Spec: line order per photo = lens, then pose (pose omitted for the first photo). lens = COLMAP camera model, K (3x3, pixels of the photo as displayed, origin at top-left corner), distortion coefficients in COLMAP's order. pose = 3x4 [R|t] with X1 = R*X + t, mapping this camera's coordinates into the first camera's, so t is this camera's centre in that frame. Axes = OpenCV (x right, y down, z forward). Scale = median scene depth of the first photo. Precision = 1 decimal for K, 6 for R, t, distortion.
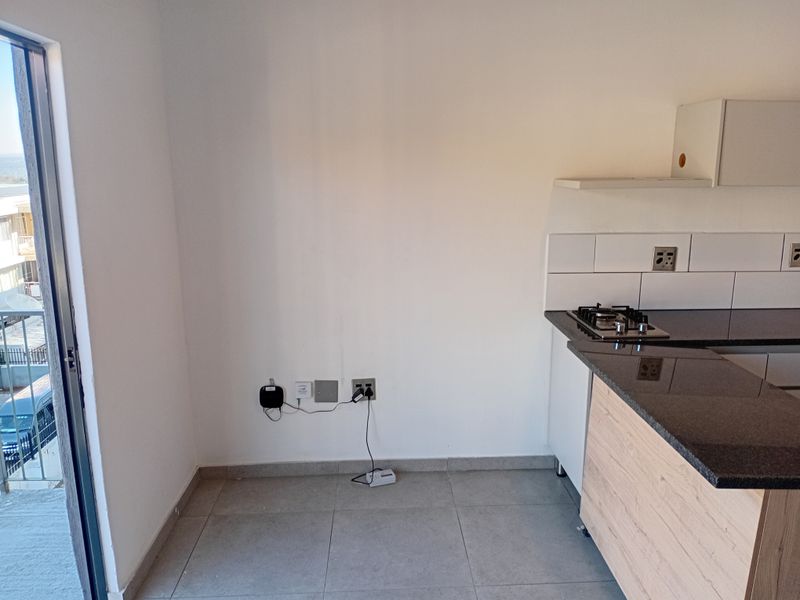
lens RADIAL K [[628.6, 0, 410.4], [0, 628.6, 304.7], [0, 0, 1]] dist [0.073927, -0.133075]
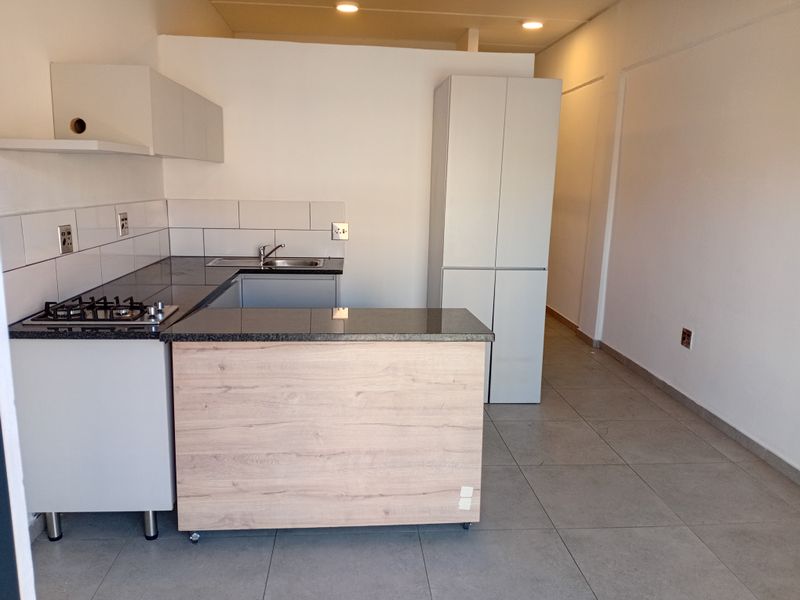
lens RADIAL K [[612.2, 0, 400.0], [0, 612.2, 300.0], [0, 0, 1]] dist [0.087511, -0.155064]
pose [[-0.023318, -0.191008, 0.981311, -0.452966], [0.196311, 0.961593, 0.191835, -0.065671], [-0.980264, 0.197116, 0.015074, 0.555971]]
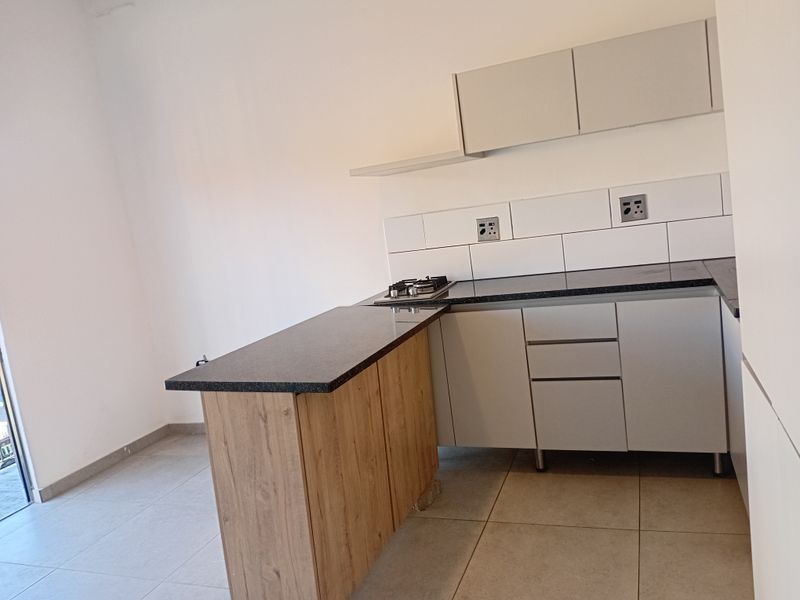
lens RADIAL K [[612.2, 0, 400.0], [0, 612.2, 300.0], [0, 0, 1]] dist [0.087511, -0.155064]
pose [[0.905085, -0.064416, -0.420324, 0.687201], [0.045676, 0.997468, -0.054512, 0.092753], [0.422771, 0.030139, 0.905735, 0.022834]]
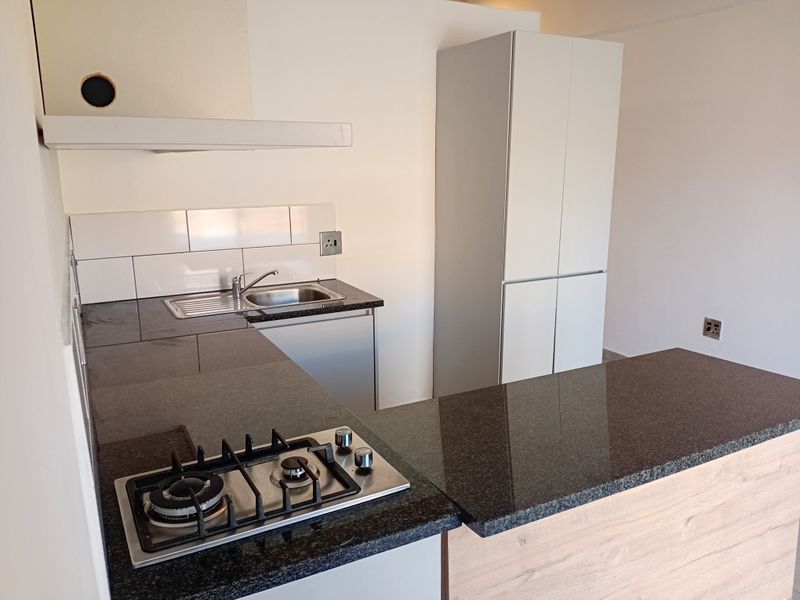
lens RADIAL K [[612.2, 0, 400.0], [0, 612.2, 300.0], [0, 0, 1]] dist [0.087511, -0.155064]
pose [[-0.418897, -0.200368, 0.885651, -0.040483], [0.202551, 0.930156, 0.306239, -0.172187], [-0.885155, 0.307672, -0.349055, 0.947878]]
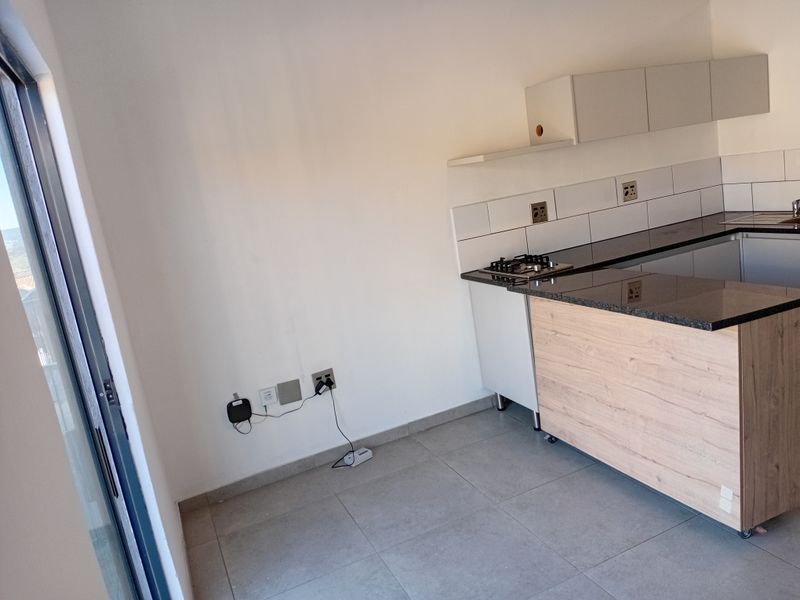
lens RADIAL K [[612.2, 0, 400.0], [0, 612.2, 300.0], [0, 0, 1]] dist [0.087511, -0.155064]
pose [[0.923846, -0.214640, 0.316919, -0.259902], [0.227378, 0.973801, -0.003299, 0.035009], [-0.307908, 0.075108, 0.948447, -0.032740]]
